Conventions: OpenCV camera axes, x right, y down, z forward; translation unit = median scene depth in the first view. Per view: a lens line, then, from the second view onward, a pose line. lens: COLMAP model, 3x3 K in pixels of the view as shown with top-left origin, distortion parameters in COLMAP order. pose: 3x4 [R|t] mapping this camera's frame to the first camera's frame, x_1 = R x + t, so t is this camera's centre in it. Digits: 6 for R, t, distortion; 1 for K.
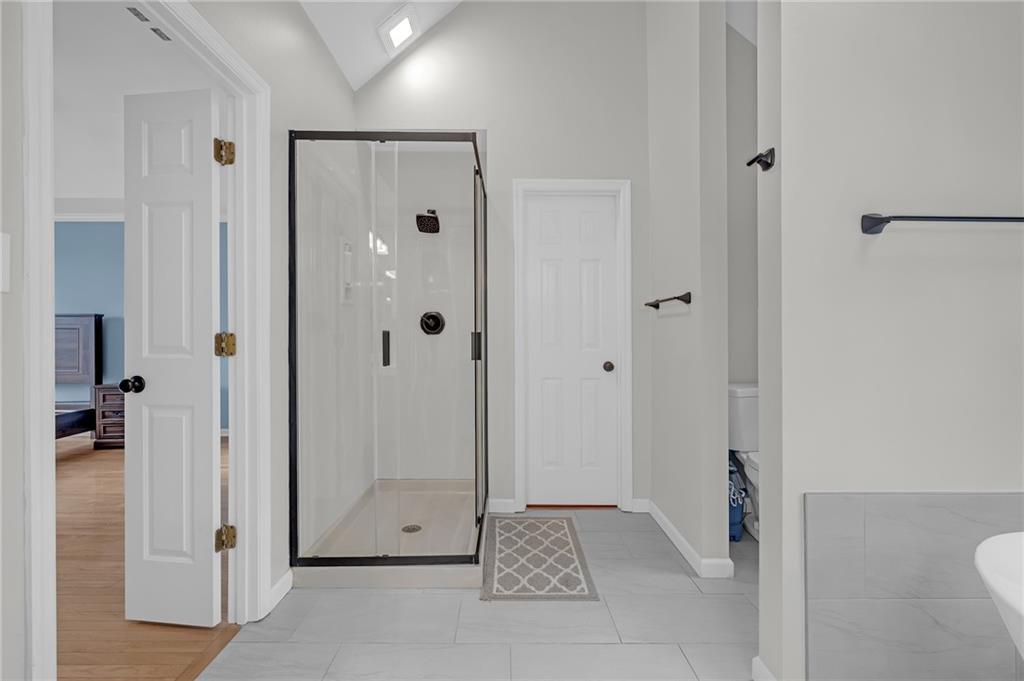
lens RADIAL K [[441.2, 0, 508.1], [0, 441.2, 336.2], [0, 0, 1]] dist [0.000364, 0.000391]
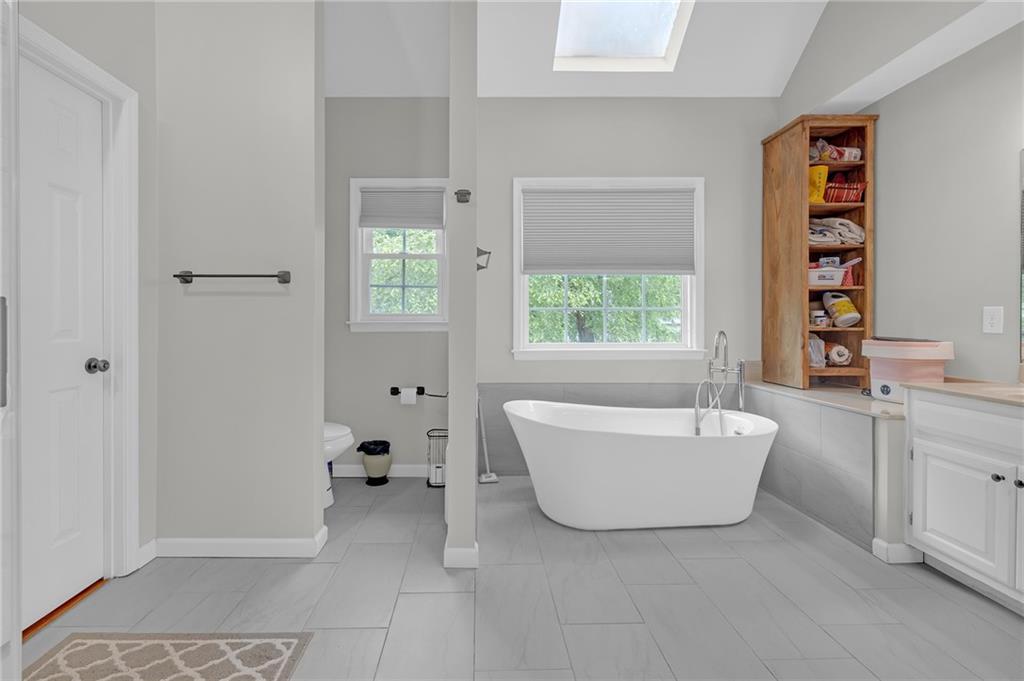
lens RADIAL K [[441.2, 0, 480.4], [0, 441.2, 321.2], [0, 0, 1]] dist [0.000364, 0.000391]
pose [[0.010267, -0.004939, 0.999935, -0.551253], [0.002447, 0.999985, 0.004914, 0.003344], [-0.999944, 0.002396, 0.010279, 0.595431]]
